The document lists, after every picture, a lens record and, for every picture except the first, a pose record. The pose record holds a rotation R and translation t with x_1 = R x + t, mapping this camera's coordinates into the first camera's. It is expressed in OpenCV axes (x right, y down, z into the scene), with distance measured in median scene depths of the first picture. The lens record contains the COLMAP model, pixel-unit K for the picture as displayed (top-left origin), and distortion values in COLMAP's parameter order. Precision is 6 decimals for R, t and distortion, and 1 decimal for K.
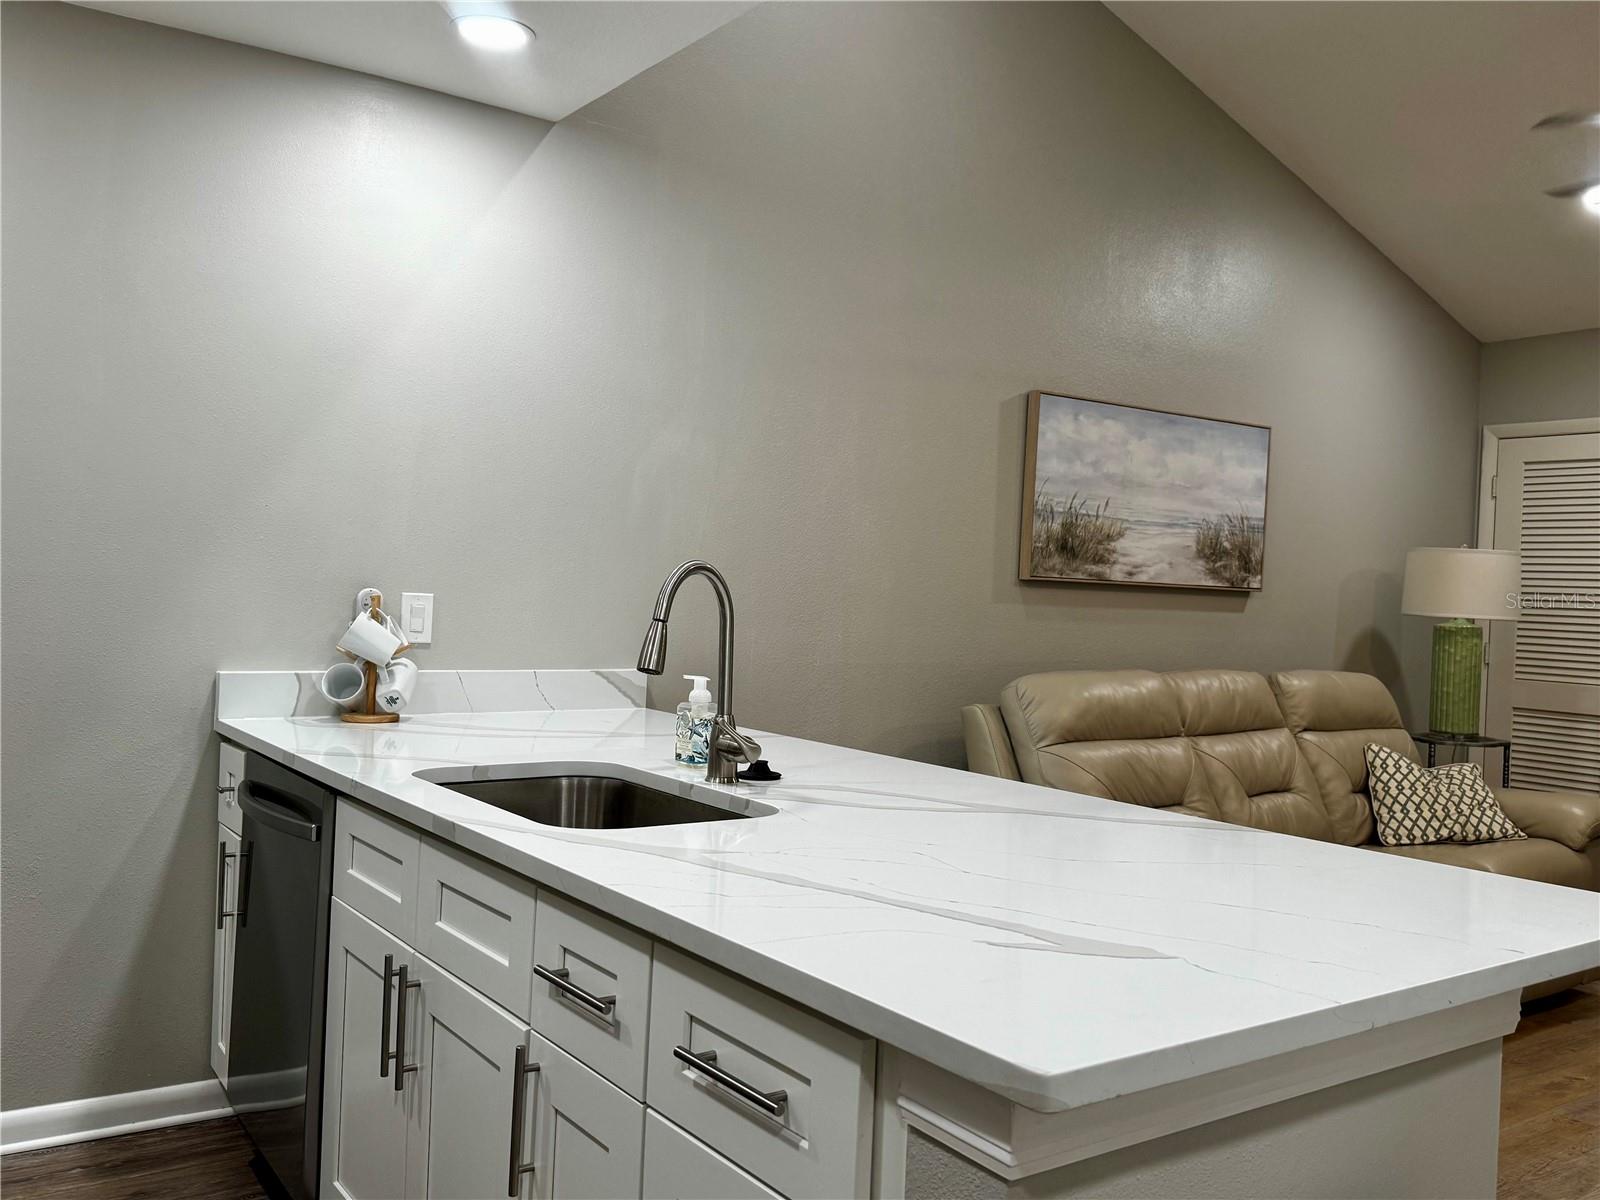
lens RADIAL K [[1367.3, 0, 800.9], [0, 1367.3, 611.9], [0, 0, 1]] dist [0.085472, -0.088550]
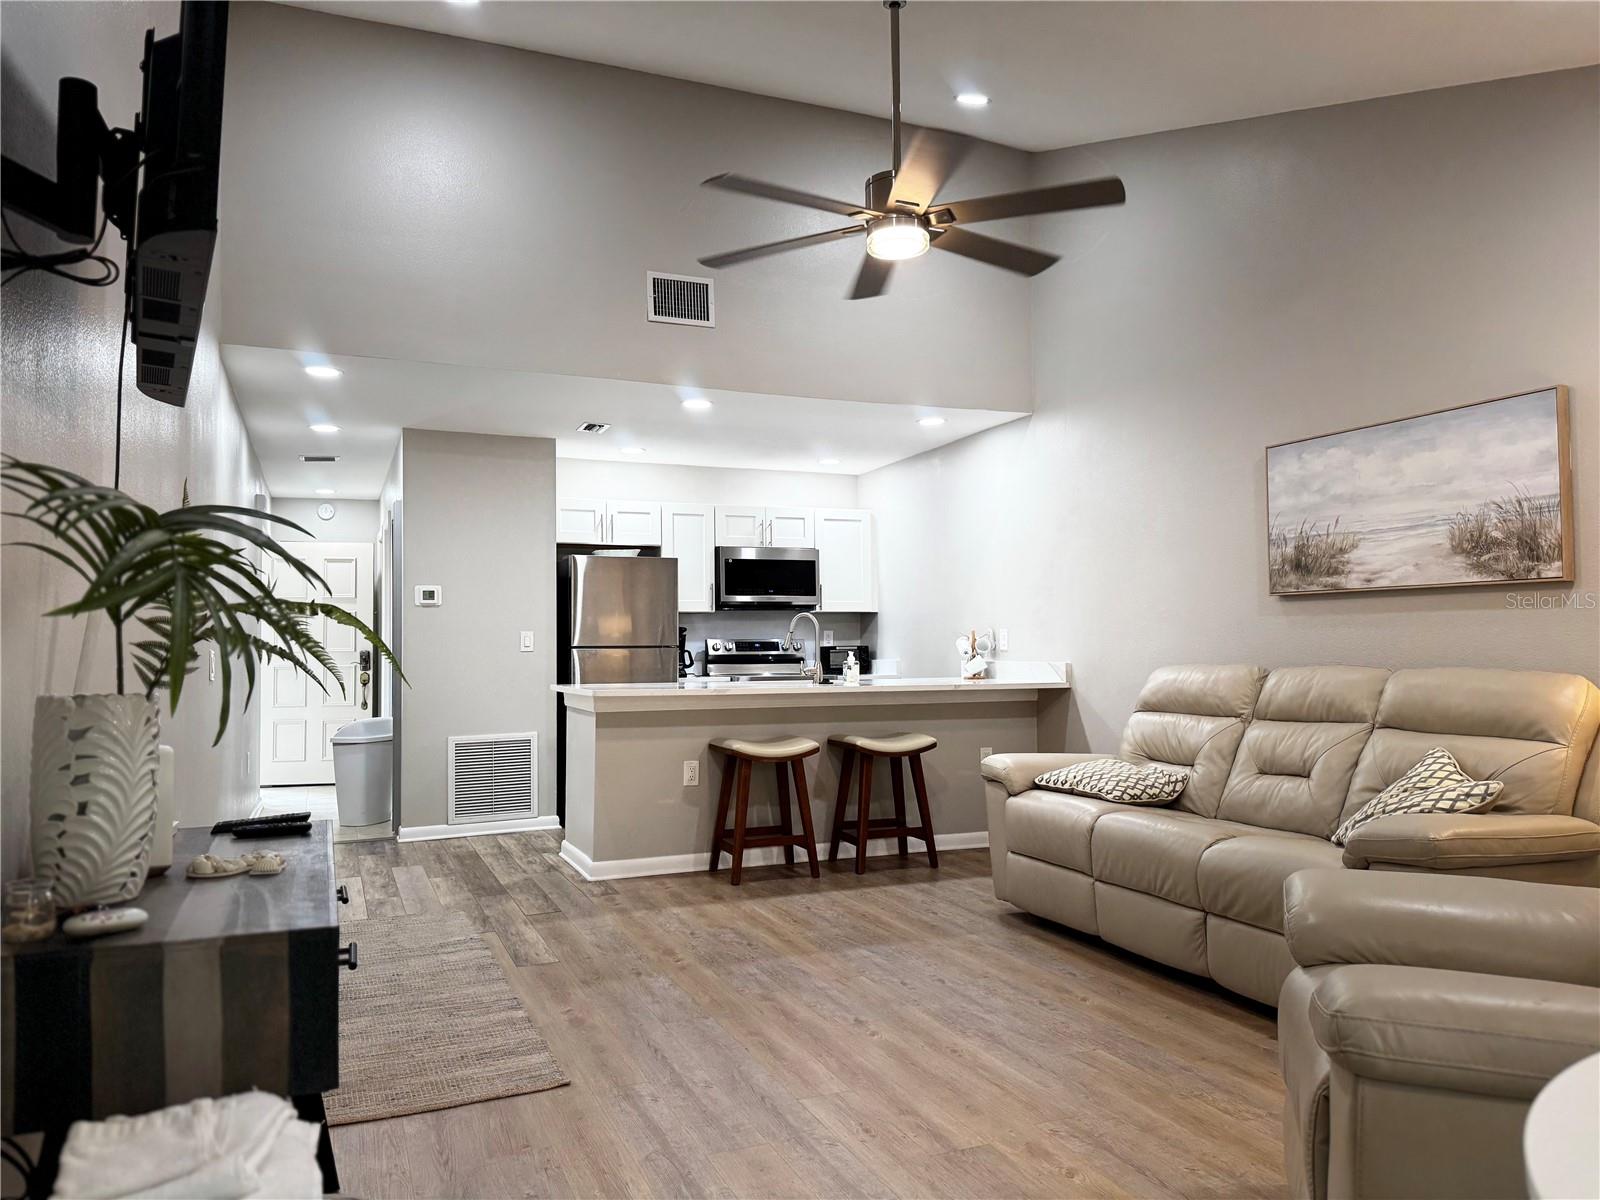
lens RADIAL K [[1117.5, 0, 797.1], [0, 1117.5, 608.4], [0, 0, 1]] dist [0.066790, -0.094615]
pose [[-0.217429, -0.068960, -0.973637, 1.252330], [-0.018160, 0.997614, -0.066602, 0.064147], [0.975907, 0.003200, -0.218163, 0.790358]]
